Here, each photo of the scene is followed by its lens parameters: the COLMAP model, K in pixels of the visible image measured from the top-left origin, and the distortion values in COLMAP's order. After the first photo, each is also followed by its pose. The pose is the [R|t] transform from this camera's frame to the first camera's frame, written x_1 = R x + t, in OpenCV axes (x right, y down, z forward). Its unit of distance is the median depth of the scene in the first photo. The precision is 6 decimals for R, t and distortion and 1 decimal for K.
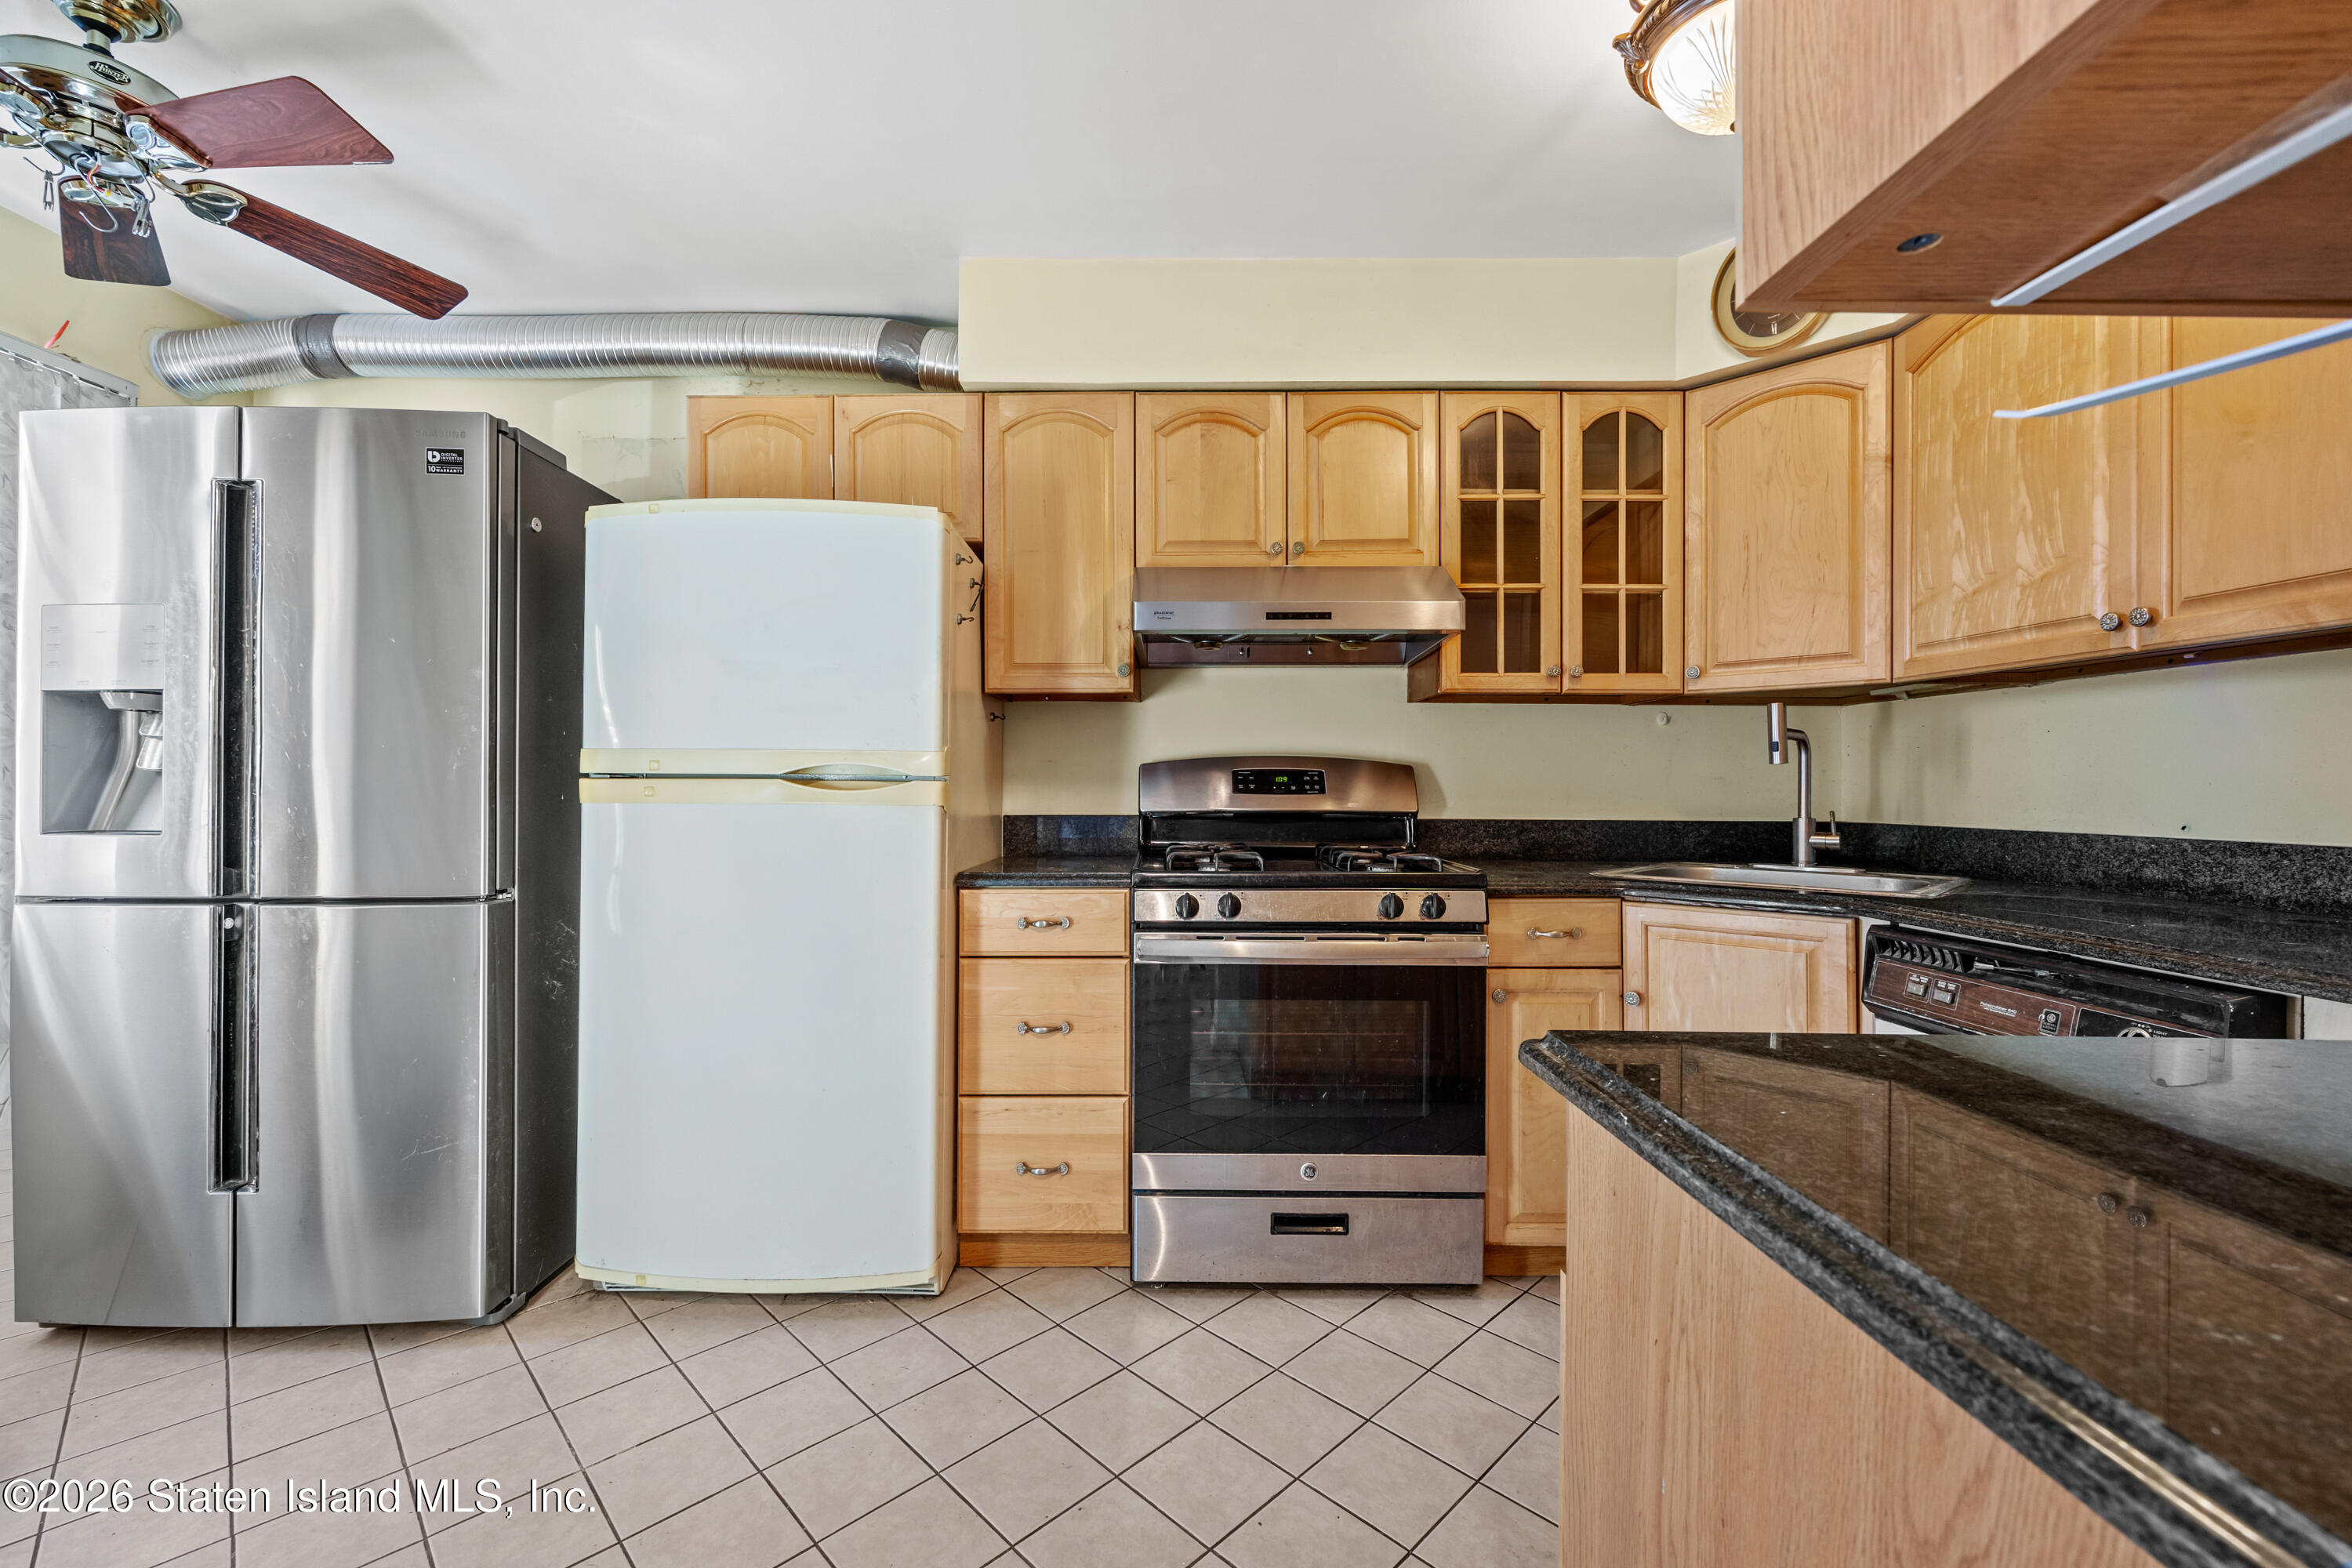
lens RADIAL K [[968.1, 0, 1176.0], [0, 968.1, 784.0], [0, 0, 1]] dist [0.000702, 0.000025]
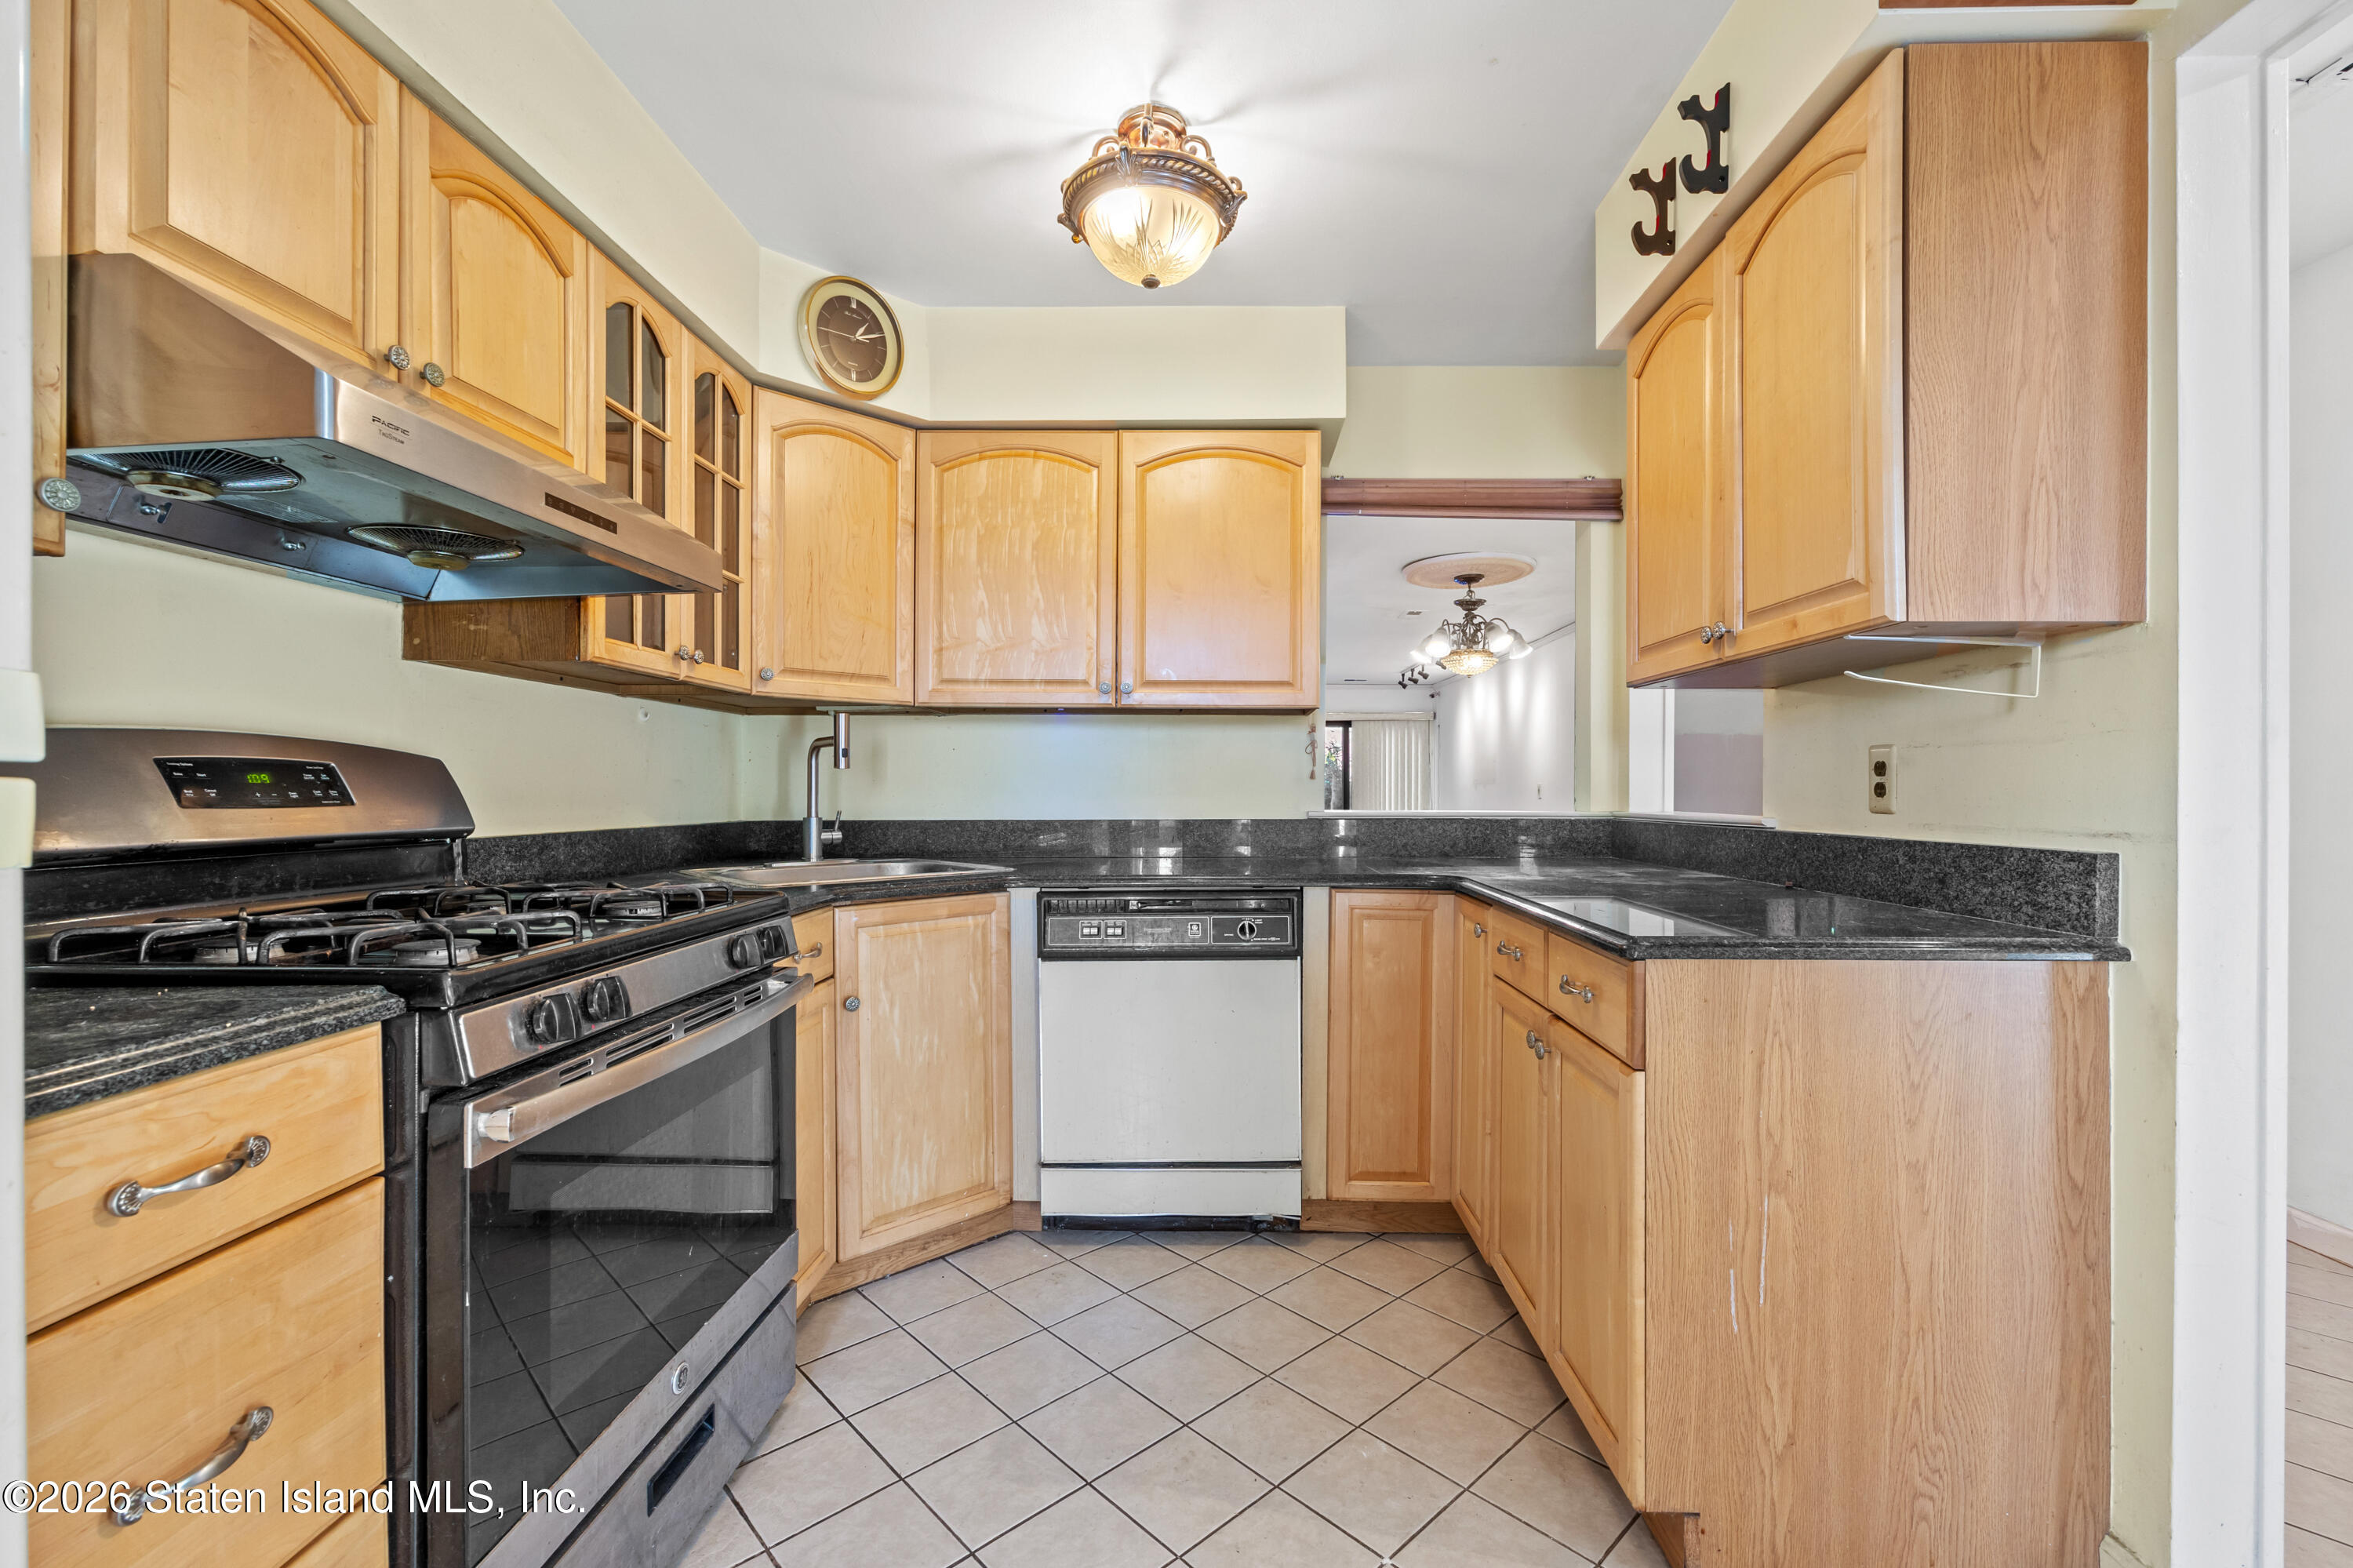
lens RADIAL K [[957.2, 0, 1166.9], [0, 957.2, 792.2], [0, 0, 1]] dist [-0.011470, -0.000021]
pose [[0.040790, -0.006716, 0.999145, -0.441990], [-0.000561, 0.999977, 0.006745, -0.001237], [-0.999168, -0.000836, 0.040785, 0.574592]]
